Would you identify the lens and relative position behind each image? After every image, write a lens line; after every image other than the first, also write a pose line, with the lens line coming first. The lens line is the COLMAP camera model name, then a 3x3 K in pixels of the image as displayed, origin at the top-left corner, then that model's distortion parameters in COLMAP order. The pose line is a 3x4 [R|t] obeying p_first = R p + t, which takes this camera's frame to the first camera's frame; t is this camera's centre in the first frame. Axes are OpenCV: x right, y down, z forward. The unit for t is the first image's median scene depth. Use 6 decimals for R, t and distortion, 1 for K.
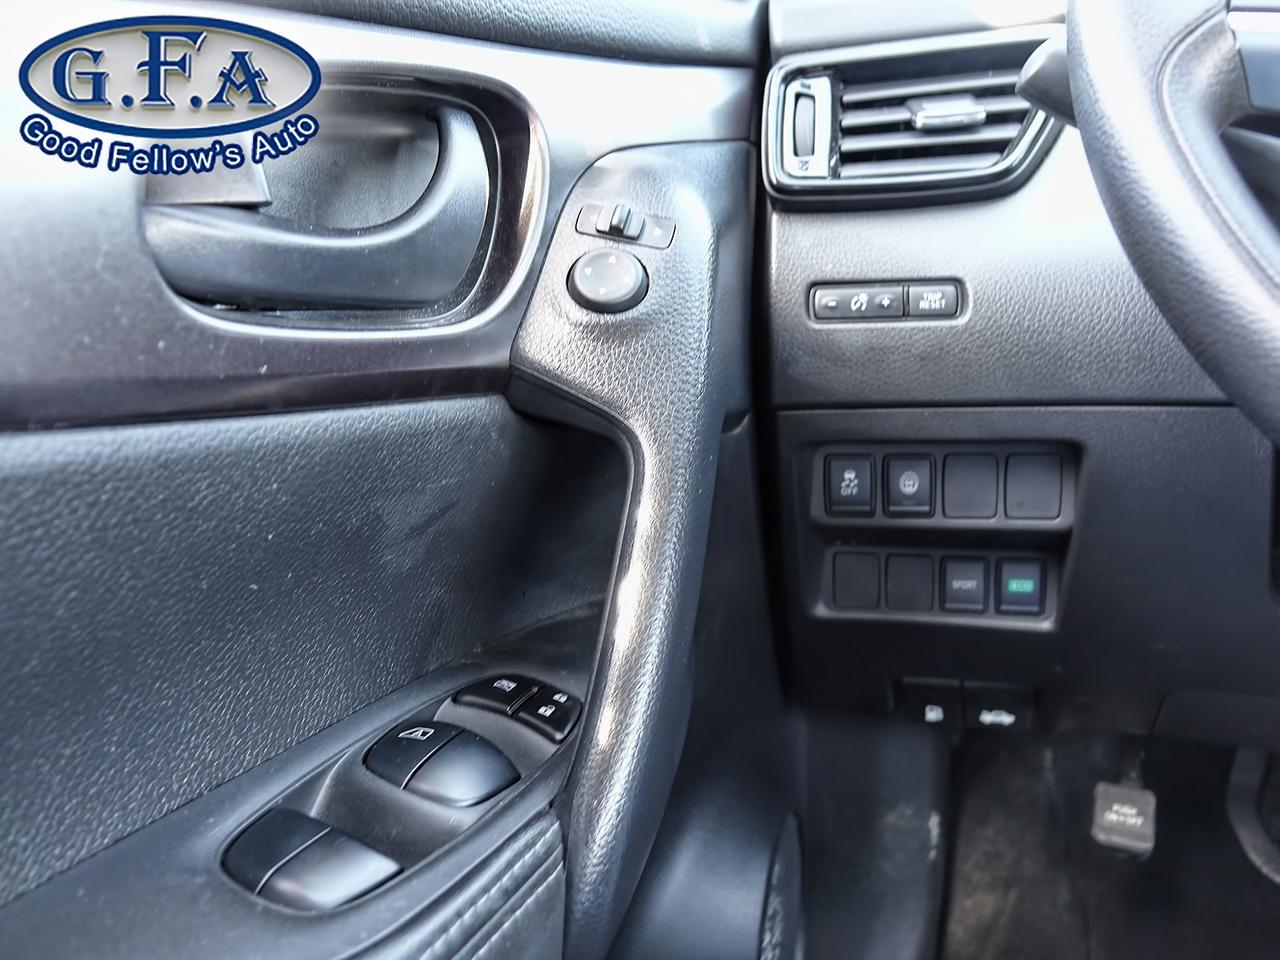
lens RADIAL K [[903.9, 0, 640.0], [0, 903.9, 480.0], [0, 0, 1]] dist [-0.005192, -0.000776]
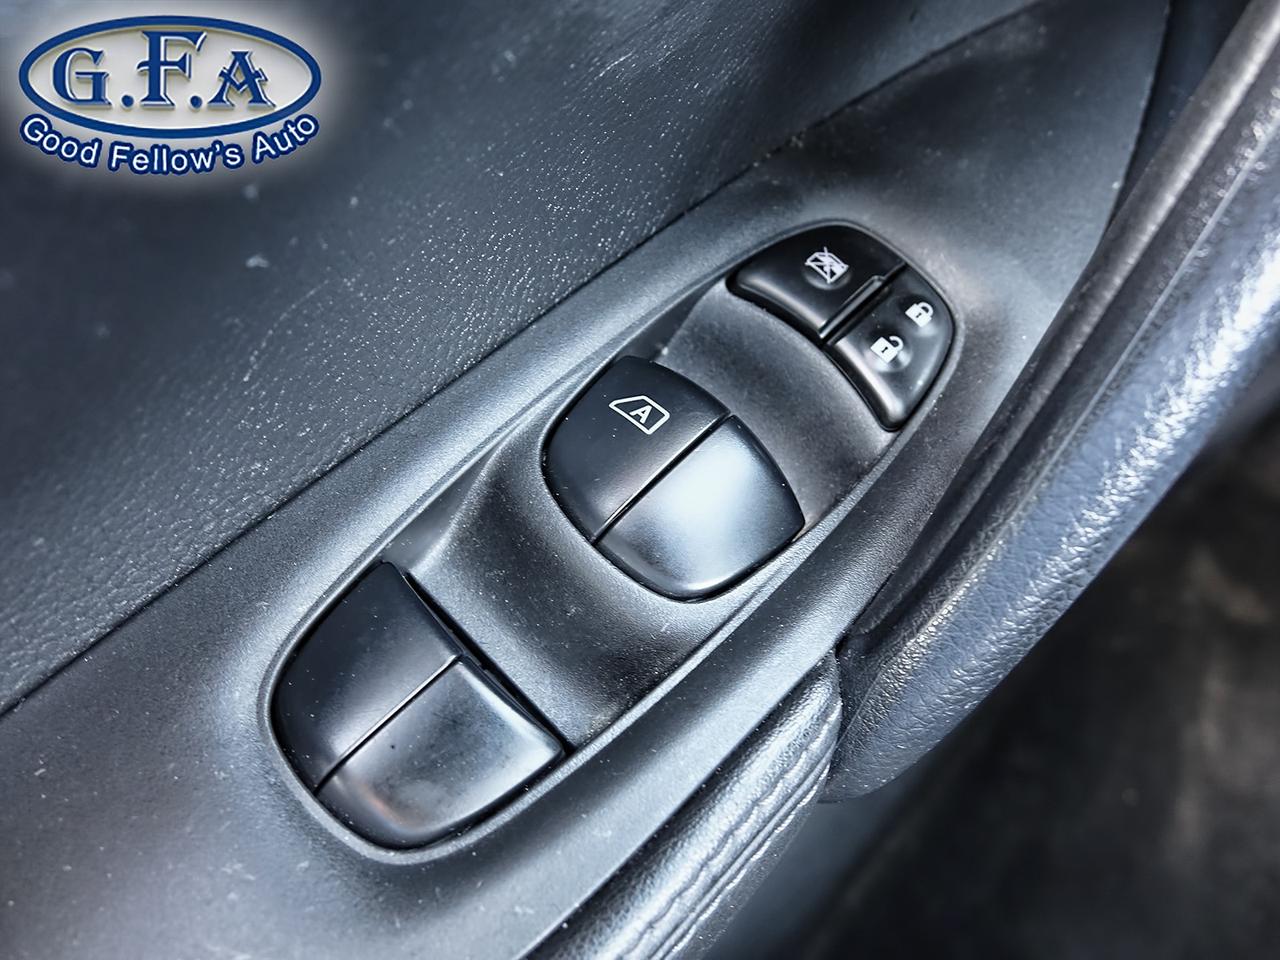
lens RADIAL K [[903.9, 0, 640.0], [0, 903.9, 480.0], [0, 0, 1]] dist [-0.005192, -0.000776]
pose [[0.928141, 0.319189, -0.191502, -0.141837], [-0.065486, 0.646467, 0.760126, -0.125733], [0.366424, -0.692964, 0.620915, 0.697042]]
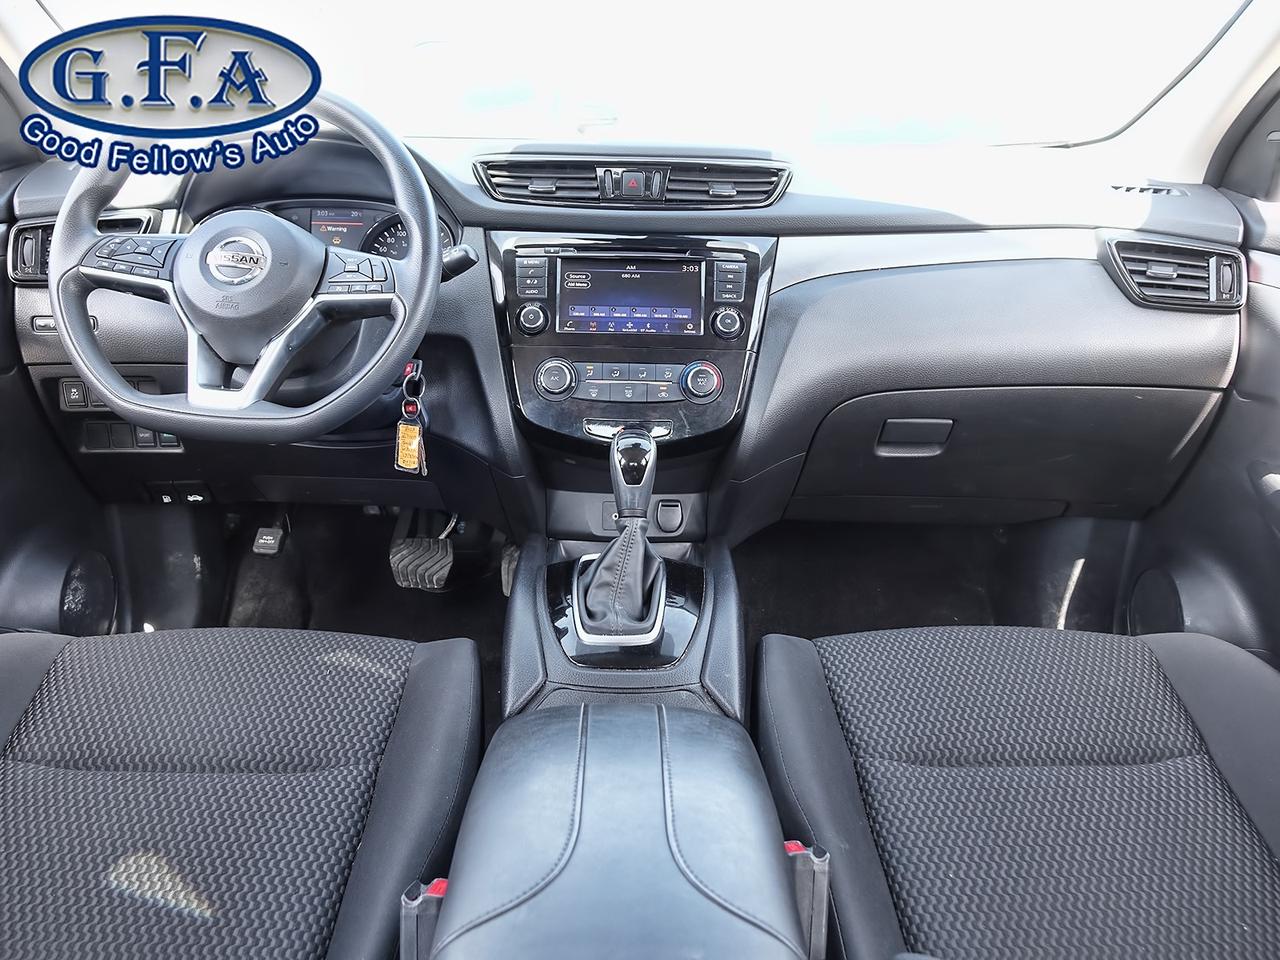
lens RADIAL K [[903.9, 0, 640.0], [0, 903.9, 480.0], [0, 0, 1]] dist [-0.005192, -0.000776]
pose [[0.906732, -0.044340, 0.419370, 0.350279], [-0.001233, 0.994174, 0.107780, -0.016610], [-0.421705, -0.098245, 0.901395, -1.111913]]
